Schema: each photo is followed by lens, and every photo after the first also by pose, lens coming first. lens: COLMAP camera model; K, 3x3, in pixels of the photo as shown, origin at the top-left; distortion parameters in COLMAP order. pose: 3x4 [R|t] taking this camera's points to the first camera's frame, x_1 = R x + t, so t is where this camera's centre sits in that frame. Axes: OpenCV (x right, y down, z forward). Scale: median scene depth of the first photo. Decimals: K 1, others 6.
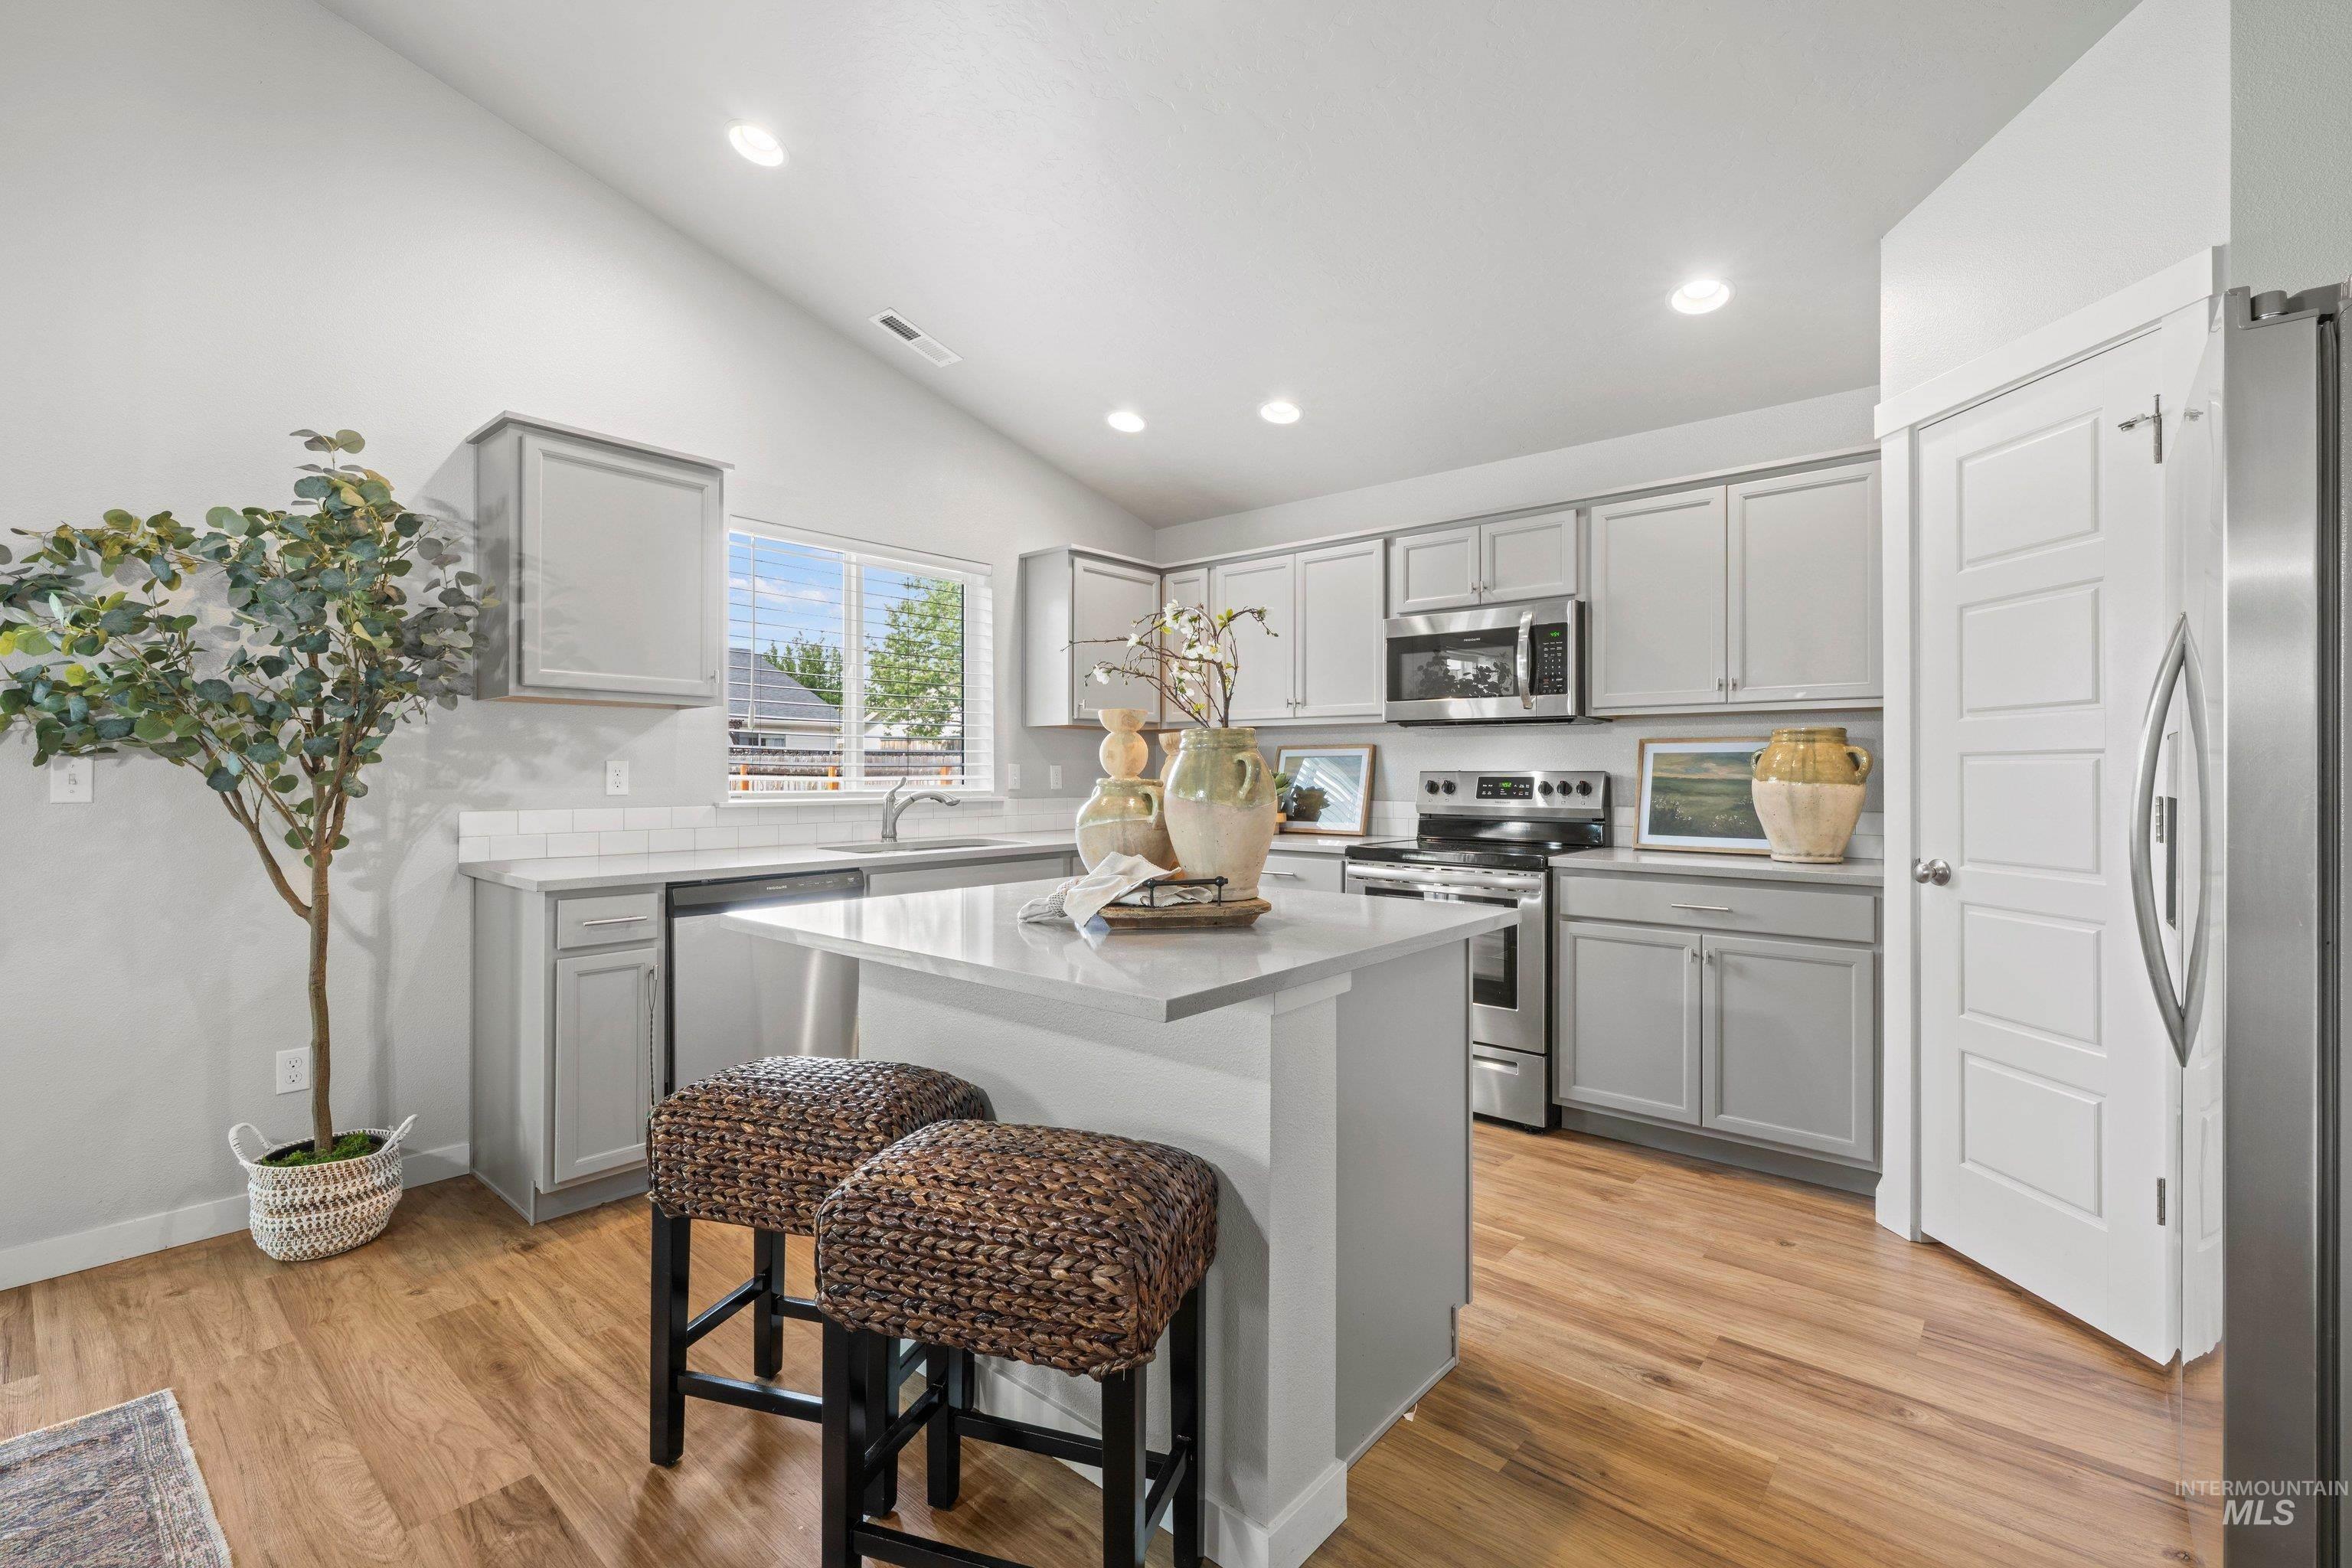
lens RADIAL K [[1031.2, 0, 1182.3], [0, 1031.2, 764.3], [0, 0, 1]] dist [-0.003034, -0.000247]
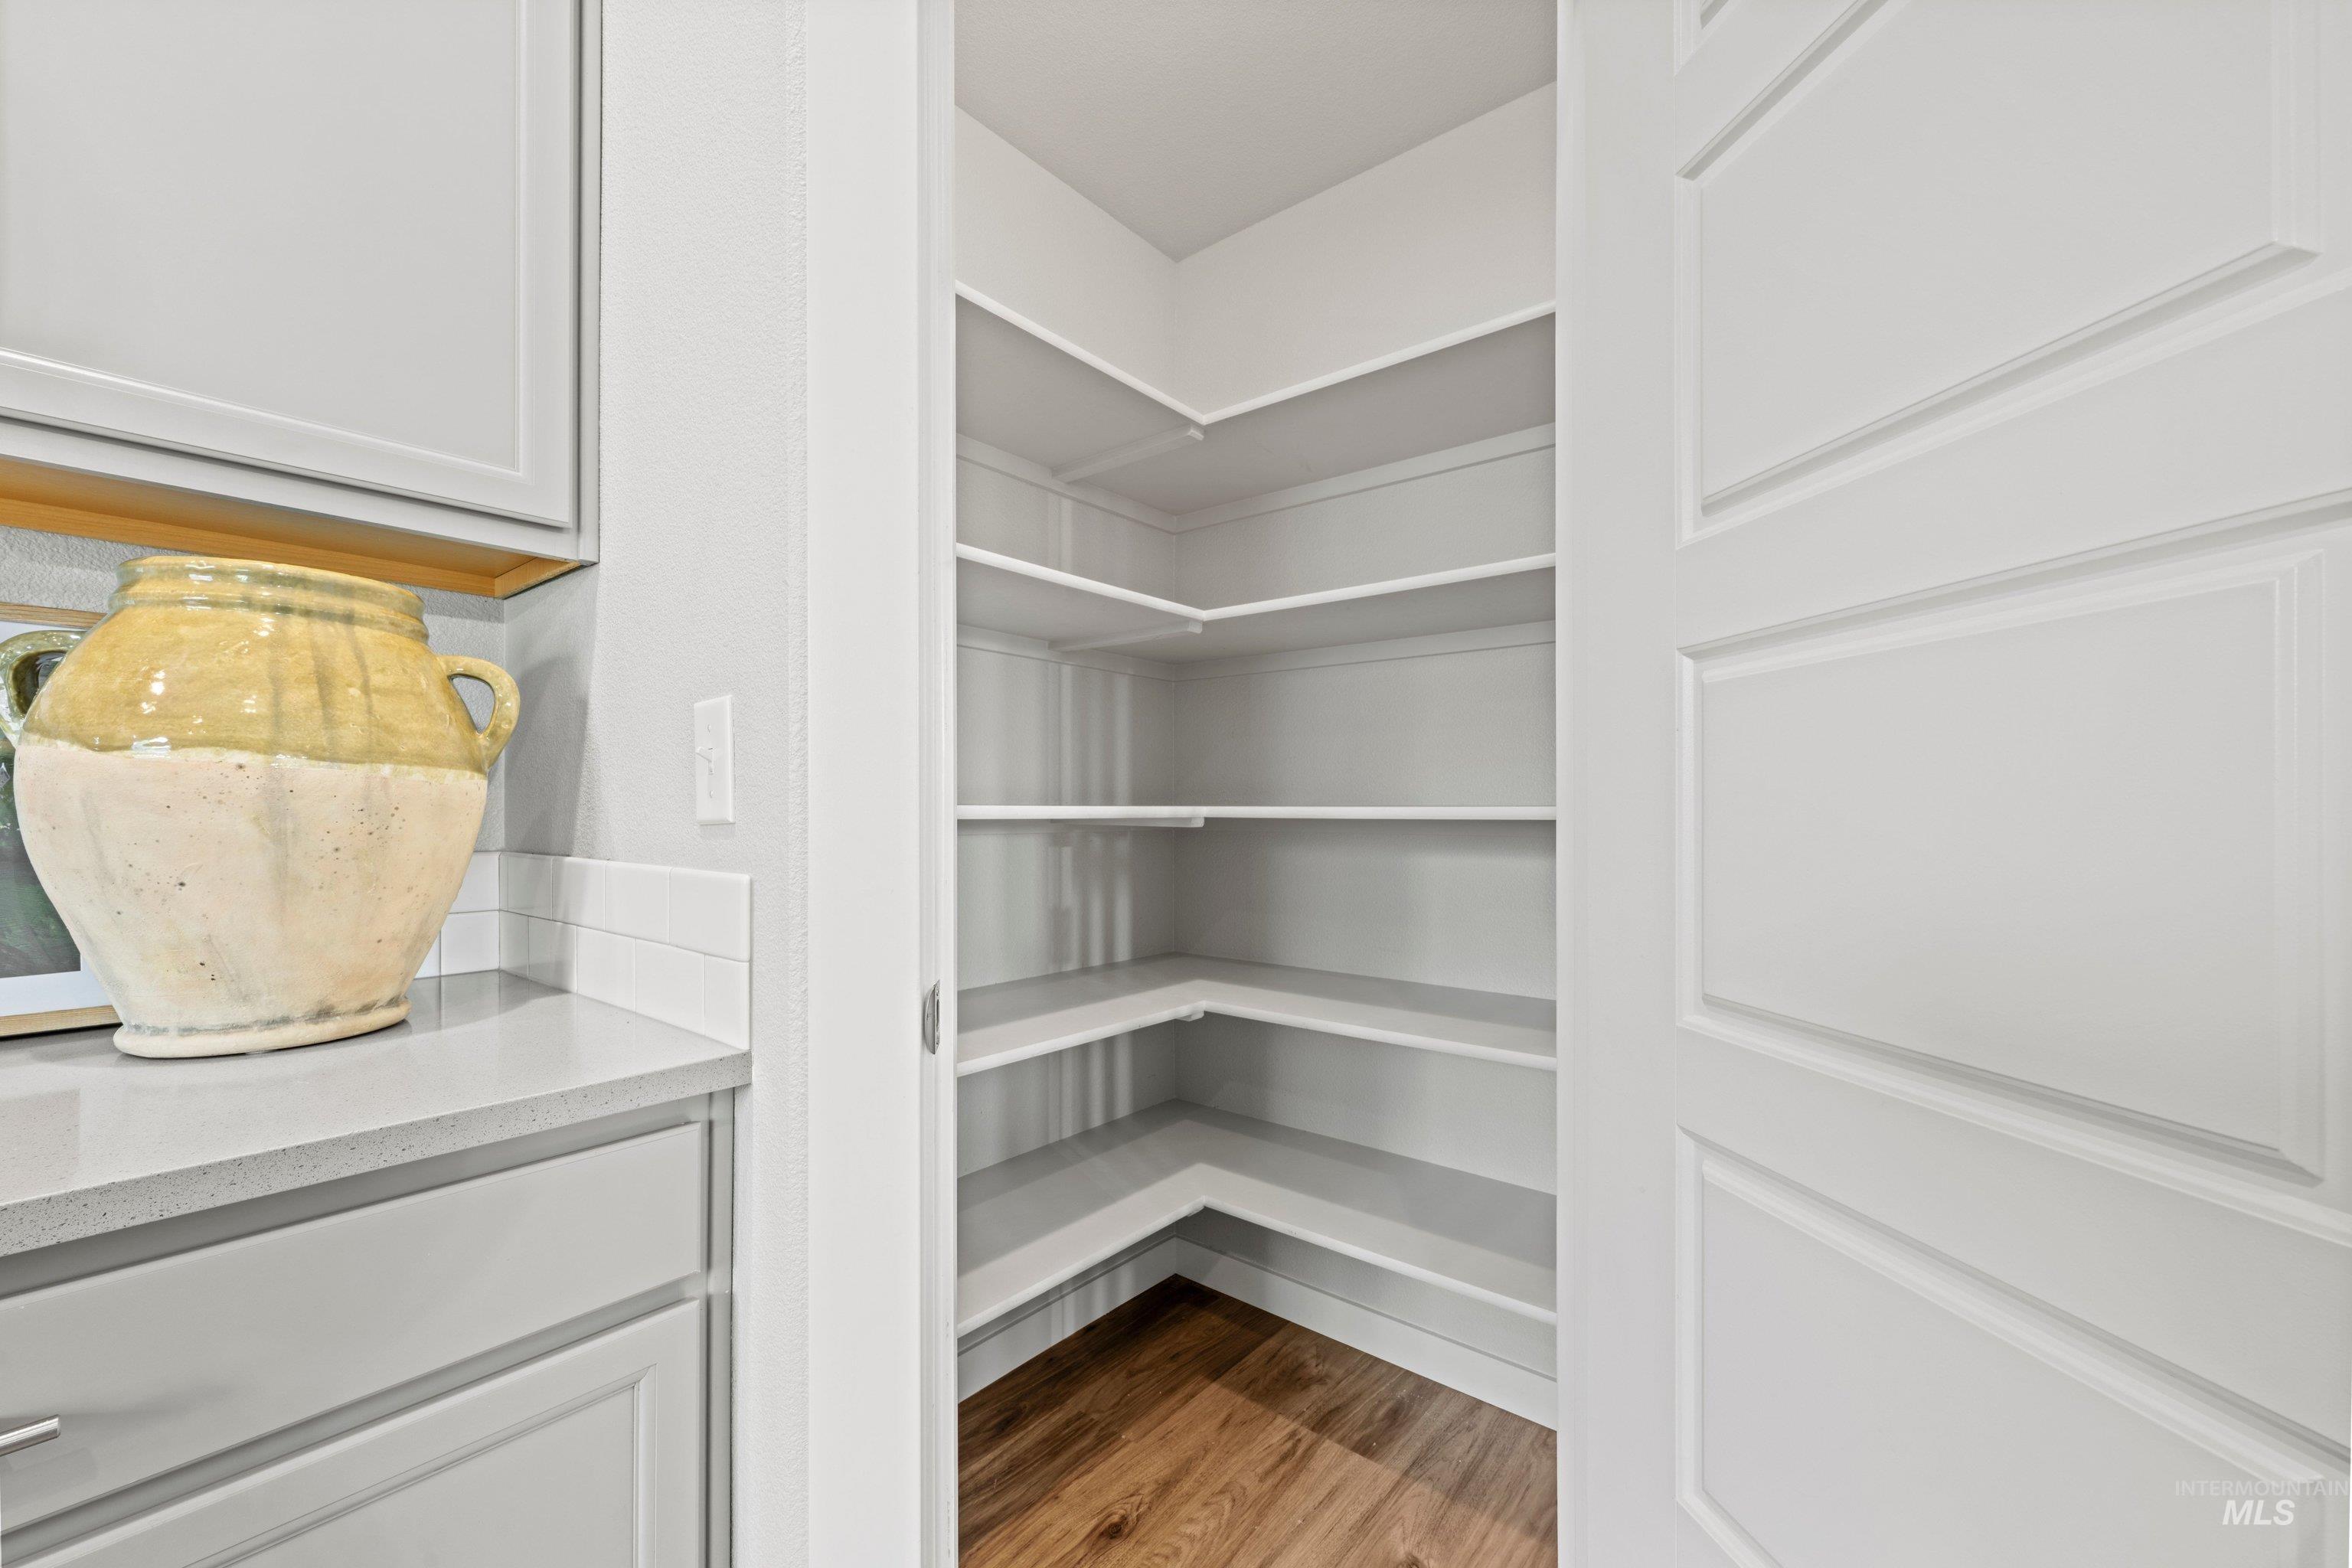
lens RADIAL K [[935.9, 0, 1171.6], [0, 935.9, 773.1], [0, 0, 1]] dist [-0.001847, -0.000900]
pose [[-0.023179, 0.023366, 0.999458, 0.297257], [-0.008078, 0.999690, -0.023559, 0.021688], [-0.999699, -0.008620, -0.022983, 0.669577]]
